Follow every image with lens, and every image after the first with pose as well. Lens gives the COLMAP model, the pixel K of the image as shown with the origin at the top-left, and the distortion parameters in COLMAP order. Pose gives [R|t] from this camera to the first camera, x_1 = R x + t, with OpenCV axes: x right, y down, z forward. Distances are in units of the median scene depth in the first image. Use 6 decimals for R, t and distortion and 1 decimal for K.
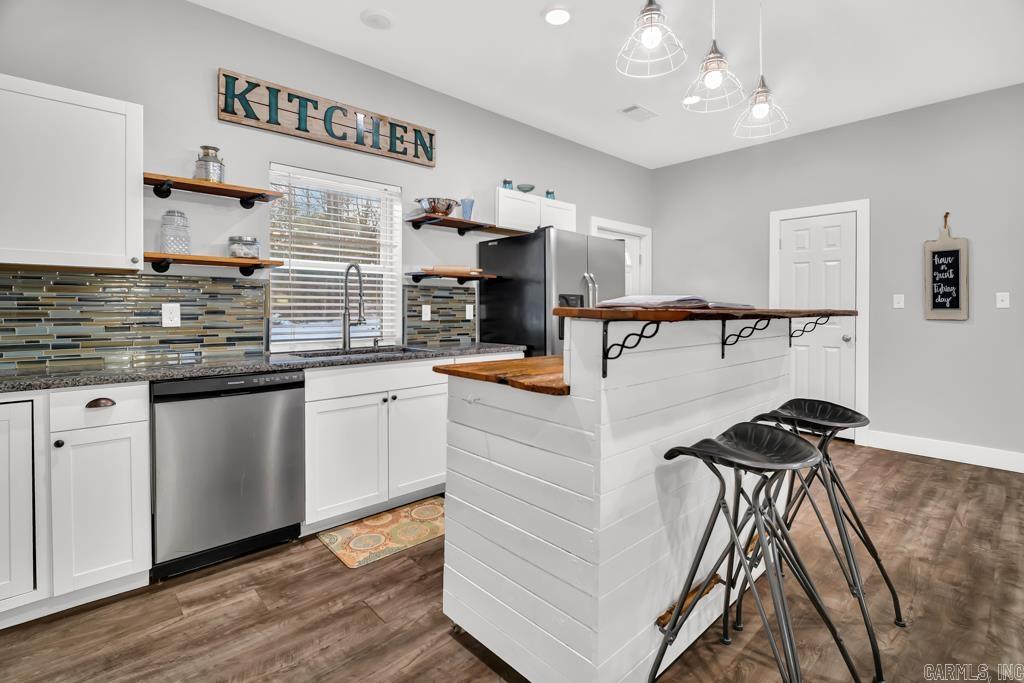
lens RADIAL K [[475.6, 0, 517.9], [0, 475.6, 313.6], [0, 0, 1]] dist [0.000111, -0.003942]
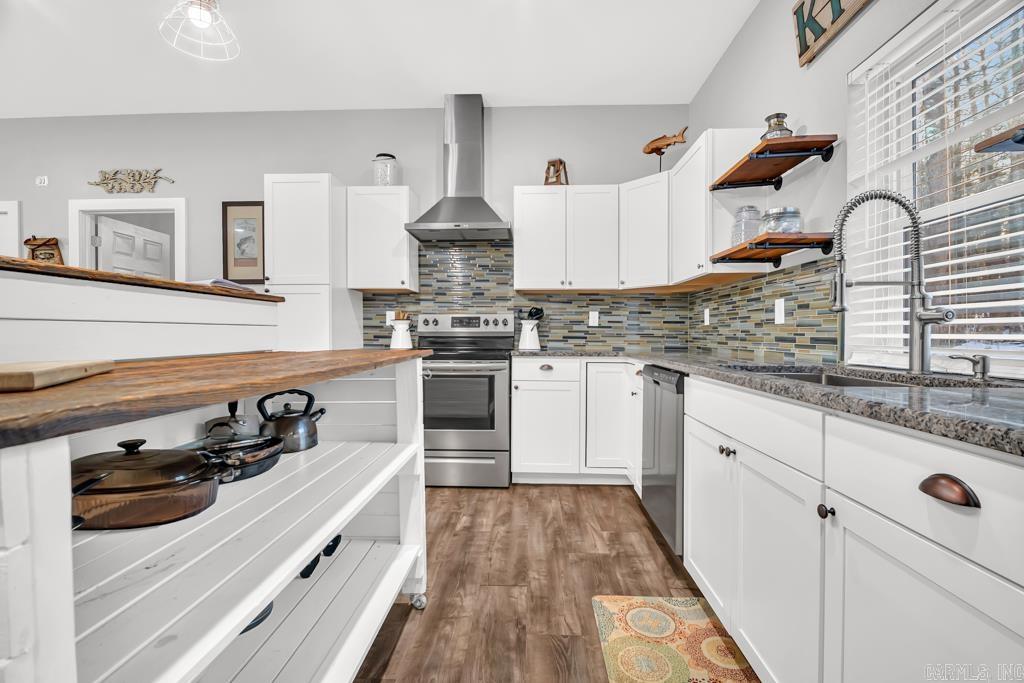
lens RADIAL K [[472.4, 0, 514.4], [0, 472.4, 332.5], [0, 0, 1]] dist [-0.000518, -0.004654]
pose [[-0.710492, -0.001807, -0.703703, 0.296135], [-0.006929, 0.999966, 0.004428, 0.042630], [0.703671, 0.008022, -0.710481, 1.241514]]
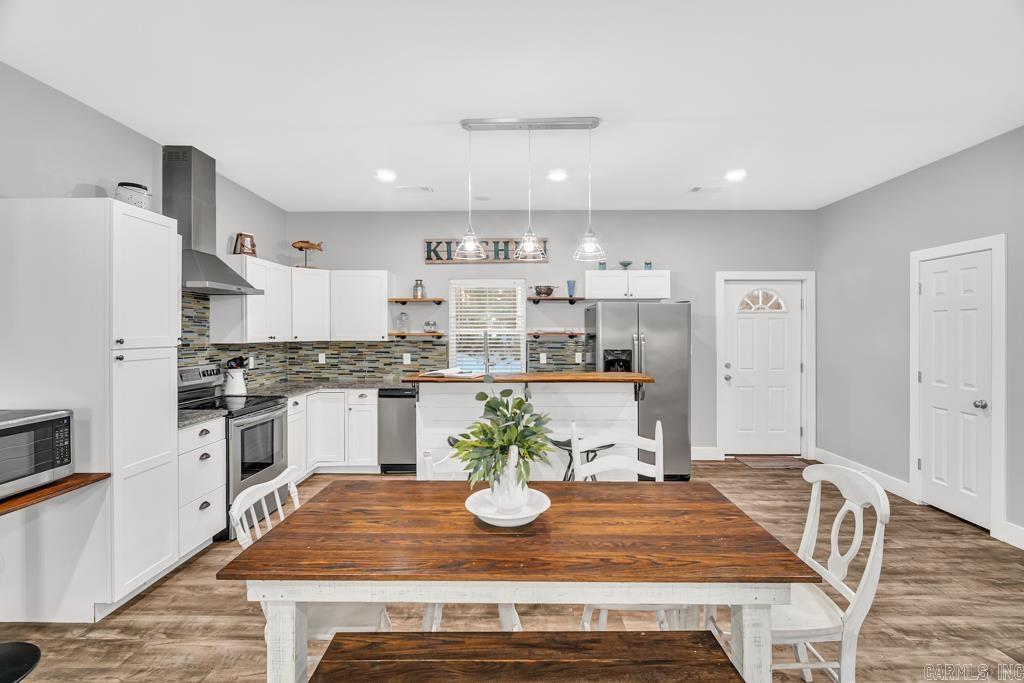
lens RADIAL K [[472.4, 0, 514.4], [0, 472.4, 332.5], [0, 0, 1]] dist [-0.000518, -0.004654]
pose [[0.729945, 0.000001, -0.683506, 1.049416], [-0.004685, 0.999977, -0.005003, -0.103774], [0.683490, 0.006854, 0.729928, -0.225366]]
